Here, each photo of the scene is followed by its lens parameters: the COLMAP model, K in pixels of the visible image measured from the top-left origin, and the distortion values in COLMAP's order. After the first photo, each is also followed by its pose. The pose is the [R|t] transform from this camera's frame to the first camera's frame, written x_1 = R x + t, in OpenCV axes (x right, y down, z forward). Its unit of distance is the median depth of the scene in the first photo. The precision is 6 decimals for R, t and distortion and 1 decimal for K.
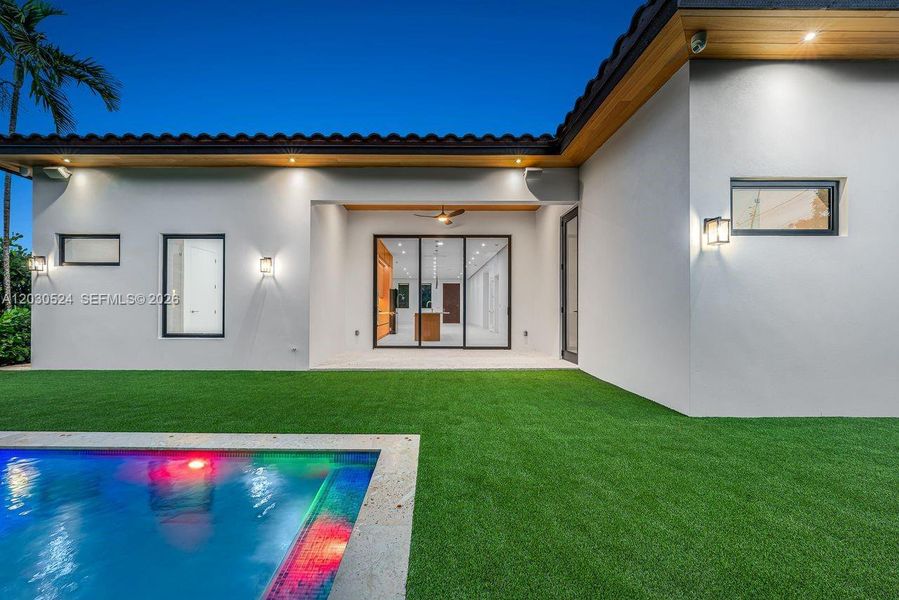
lens RADIAL K [[308.9, 0, 431.4], [0, 308.9, 311.5], [0, 0, 1]] dist [-0.000854, -0.000077]
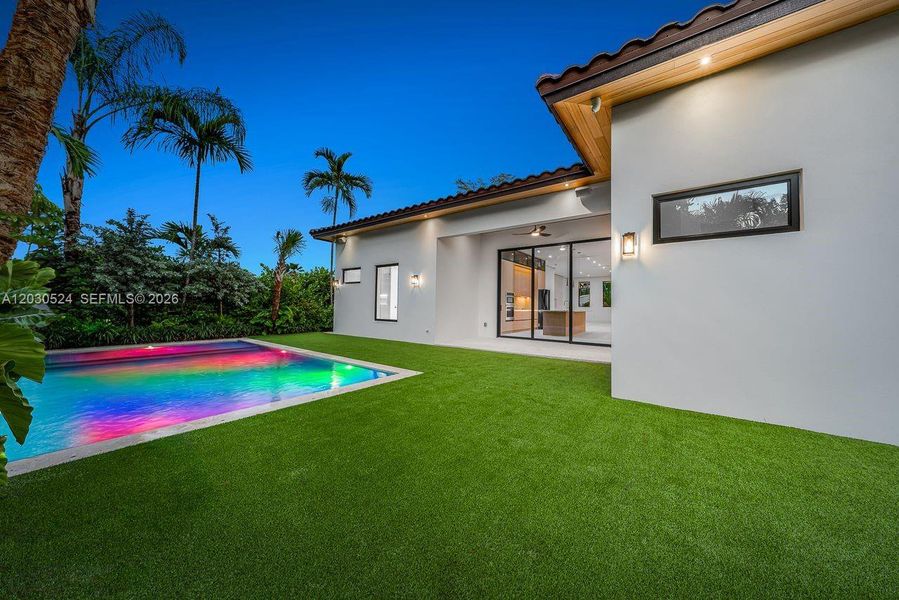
lens RADIAL K [[301.5, 0, 449.5], [0, 301.5, 300.0], [0, 0, 1]] dist [0.000267, -0.000024]
pose [[0.805104, -0.004765, -0.593115, 0.557988], [-0.013676, 0.999553, -0.026594, -0.000198], [0.592976, 0.029522, 0.804679, -0.191172]]
